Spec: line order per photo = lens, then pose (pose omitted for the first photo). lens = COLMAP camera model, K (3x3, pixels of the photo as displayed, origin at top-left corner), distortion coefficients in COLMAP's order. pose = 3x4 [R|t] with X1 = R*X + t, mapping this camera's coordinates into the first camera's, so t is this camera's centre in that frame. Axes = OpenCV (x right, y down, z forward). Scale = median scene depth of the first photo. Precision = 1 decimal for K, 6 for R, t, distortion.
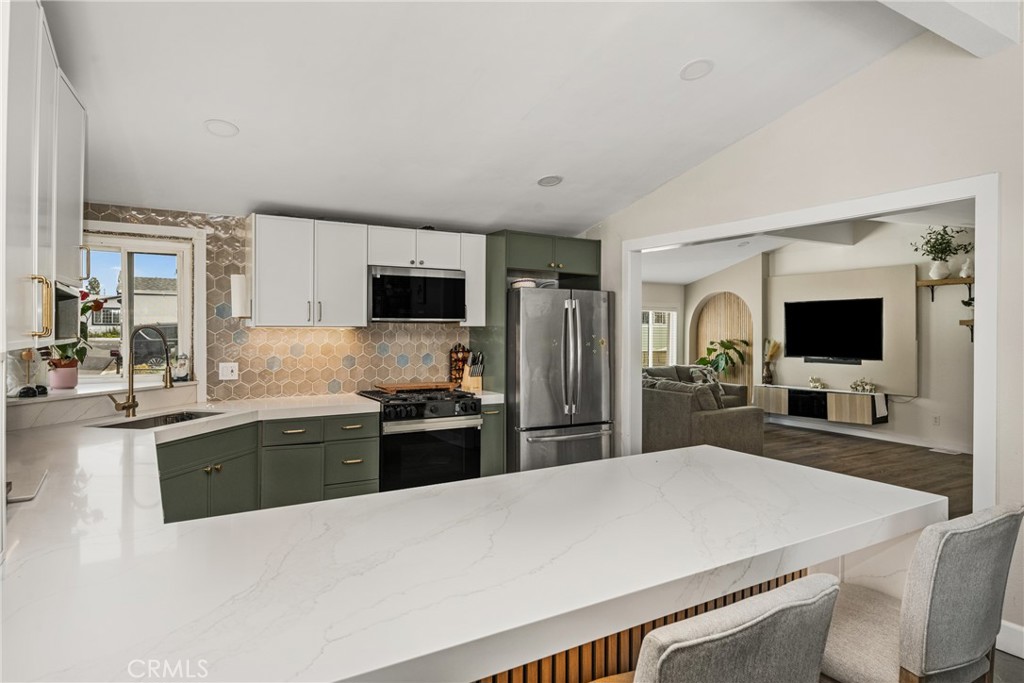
lens RADIAL K [[608.2, 0, 518.1], [0, 608.2, 327.2], [0, 0, 1]] dist [-0.002670, -0.003694]
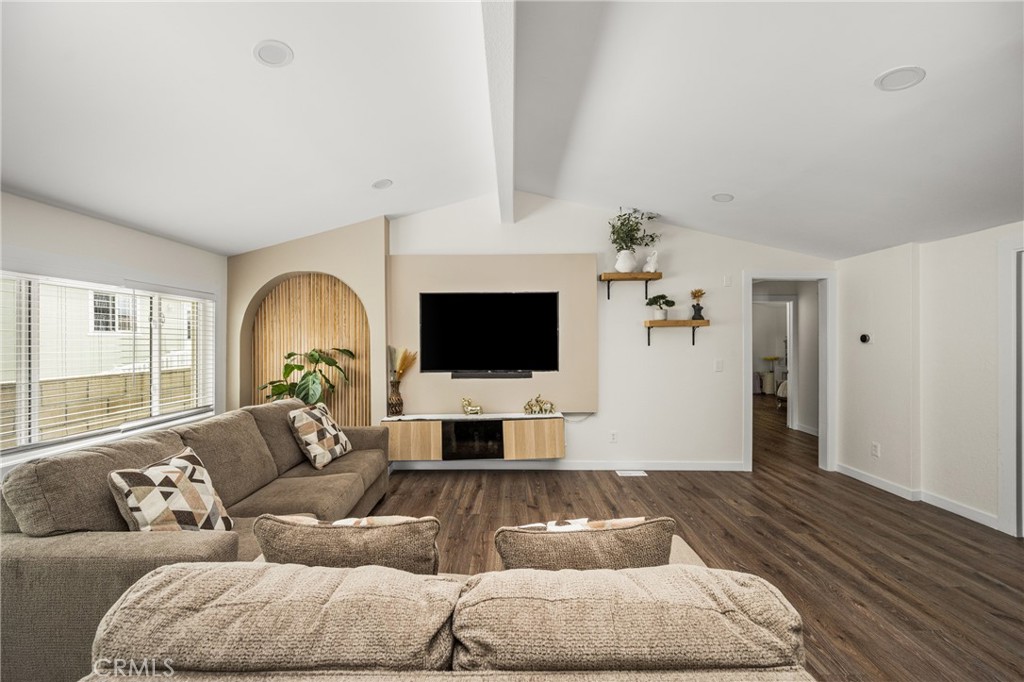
lens RADIAL K [[410.6, 0, 514.4], [0, 410.6, 339.5], [0, 0, 1]] dist [-0.001622, -0.000620]
pose [[0.519418, -0.003895, 0.854511, 0.103927], [0.002221, 0.999992, 0.003208, 0.011255], [-0.854517, 0.000232, 0.519423, 0.709607]]
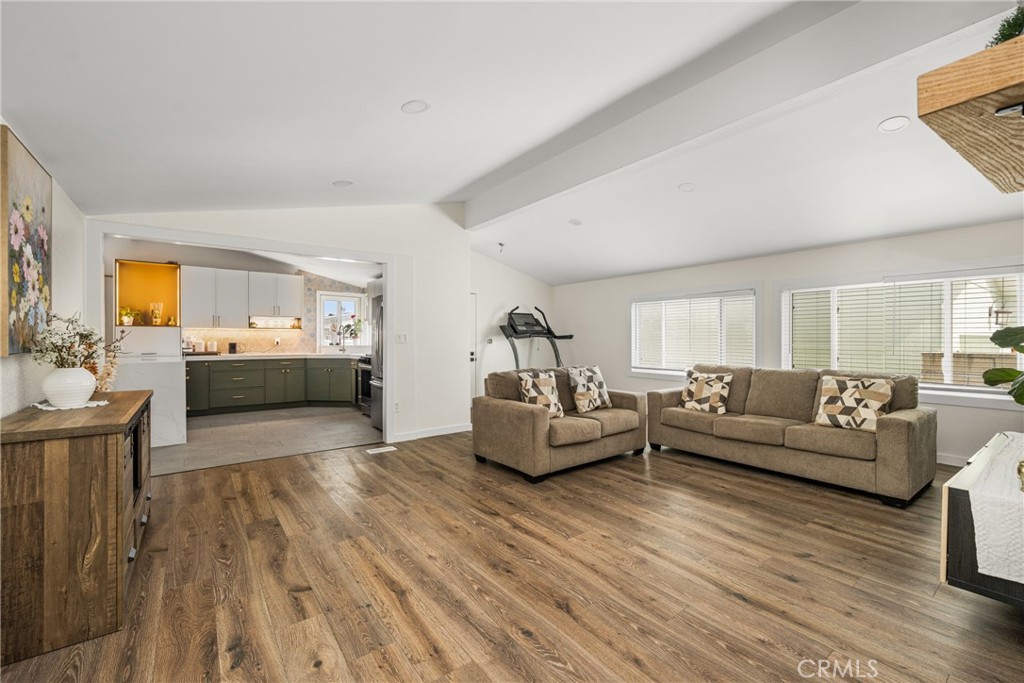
lens RADIAL K [[428.9, 0, 510.0], [0, 428.9, 338.0], [0, 0, 1]] dist [-0.003557, 0.000165]
pose [[0.083810, -0.005972, -0.996464, 0.701413], [0.004747, 0.999973, -0.005594, 0.033525], [0.996470, -0.004261, 0.083836, 0.687724]]
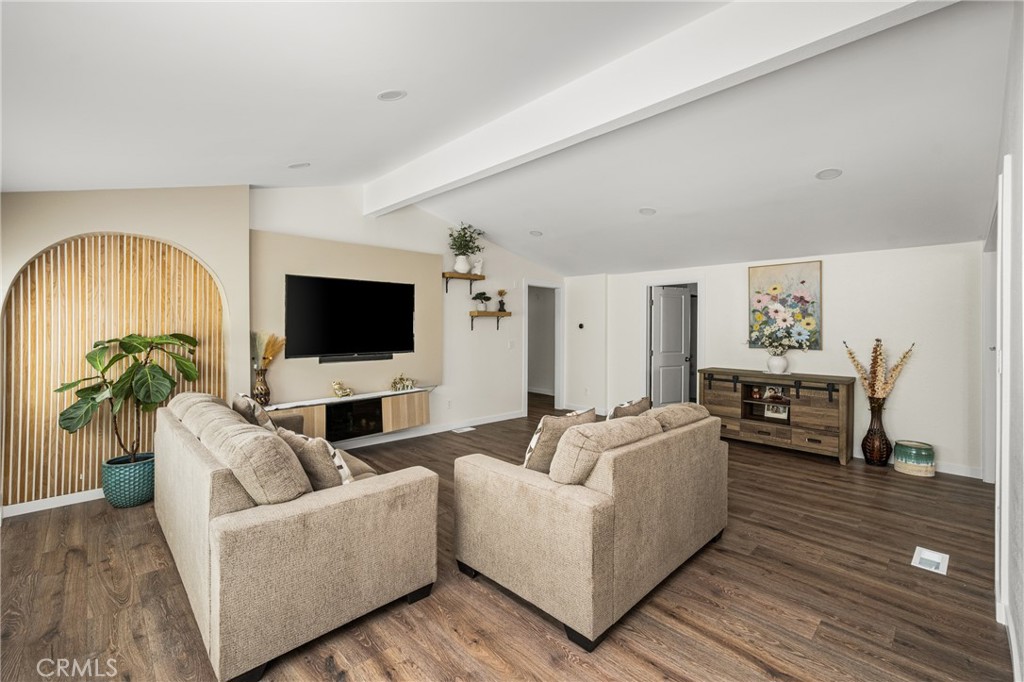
lens RADIAL K [[428.9, 0, 515.5], [0, 428.9, 331.7], [0, 0, 1]] dist [-0.003557, 0.000165]
pose [[-0.210495, -0.014579, 0.977486, -0.064321], [-0.007842, 0.999882, 0.013224, 0.013001], [-0.977564, -0.004882, -0.210584, 0.908409]]
